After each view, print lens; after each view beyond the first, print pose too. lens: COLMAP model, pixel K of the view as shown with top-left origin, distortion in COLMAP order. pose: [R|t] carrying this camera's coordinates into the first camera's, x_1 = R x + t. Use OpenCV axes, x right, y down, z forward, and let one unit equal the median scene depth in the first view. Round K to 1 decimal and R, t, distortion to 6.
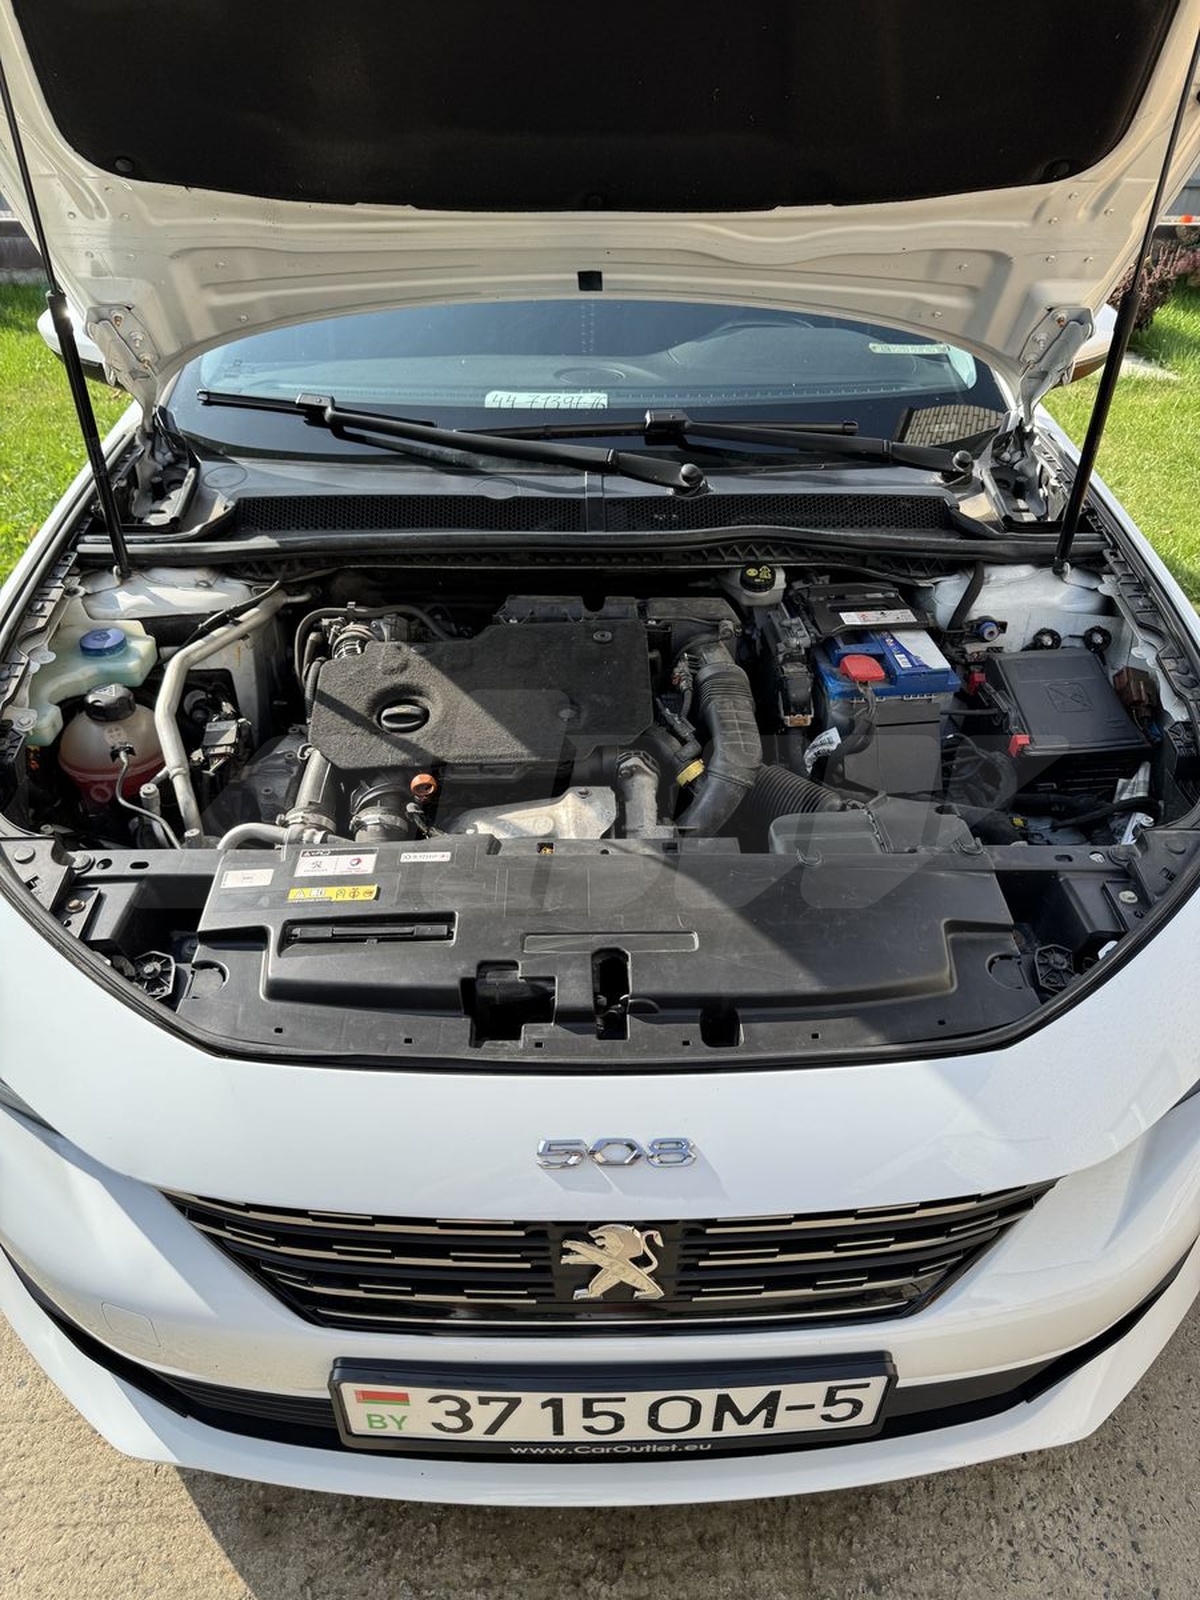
lens RADIAL K [[1110.0, 0, 594.7], [0, 1110.0, 802.9], [0, 0, 1]] dist [0.001702, -0.010584]
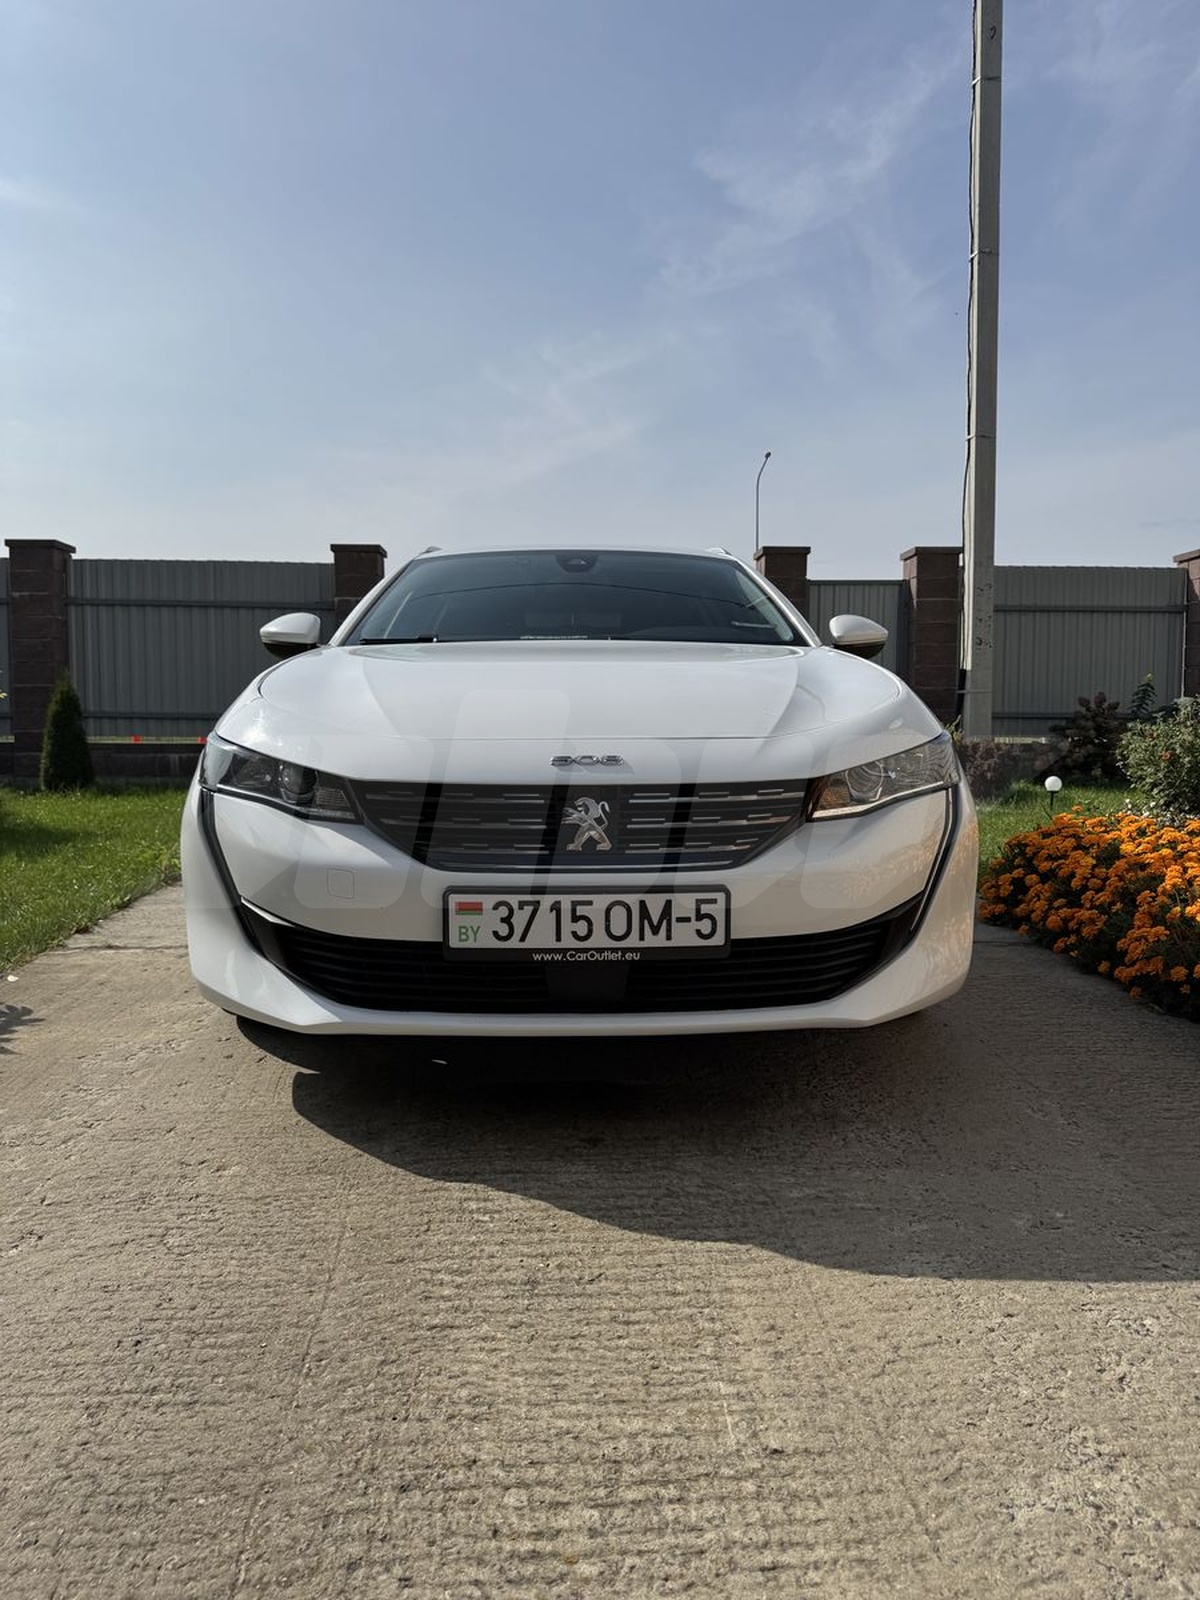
lens RADIAL K [[1110.0, 0, 598.9], [0, 1110.0, 800.4], [0, 0, 1]] dist [0.001702, -0.010584]
pose [[0.999981, -0.003518, -0.004983, 0.047985], [0.000610, 0.870560, -0.492062, 1.317342], [0.006069, 0.492050, 0.870546, -0.790413]]
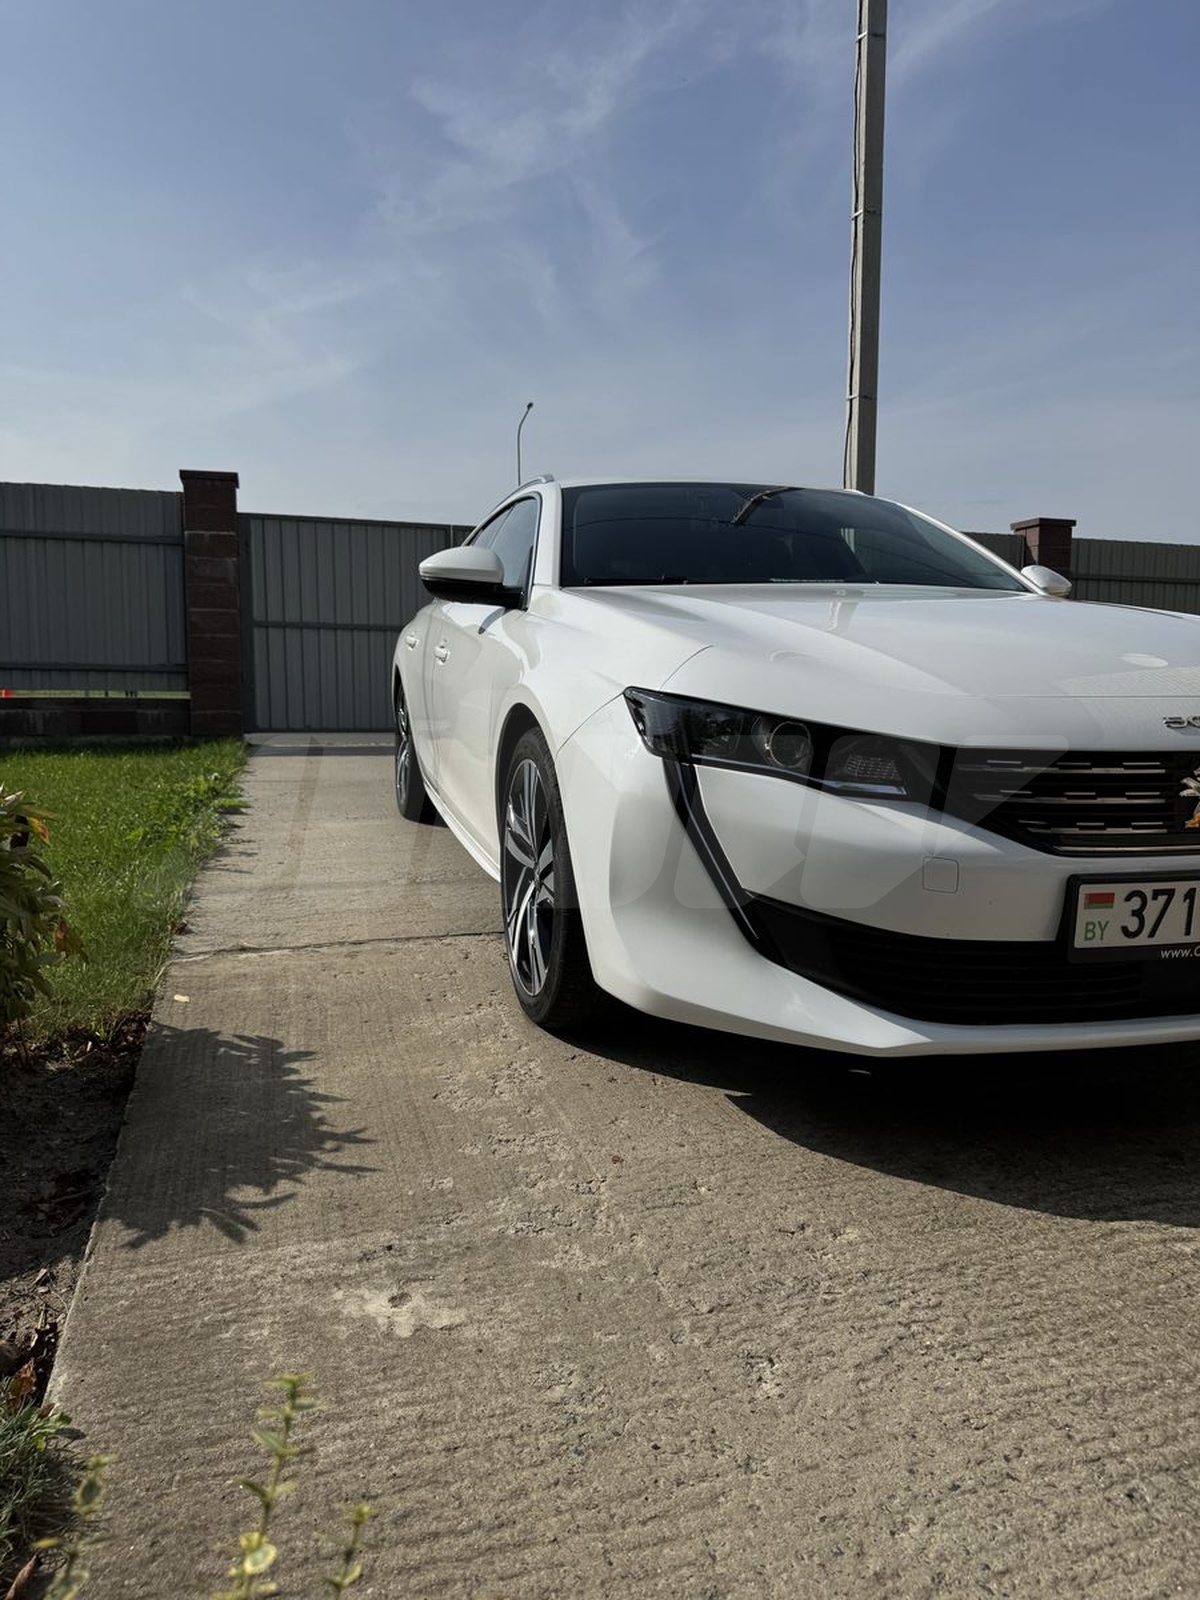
lens RADIAL K [[1110.0, 0, 590.5], [0, 1110.0, 805.6], [0, 0, 1]] dist [0.001702, -0.010584]
pose [[0.973769, -0.021194, 0.226548, -1.292629], [0.121083, 0.891239, -0.437073, 1.030487], [-0.192645, 0.453039, 0.870427, -0.364577]]
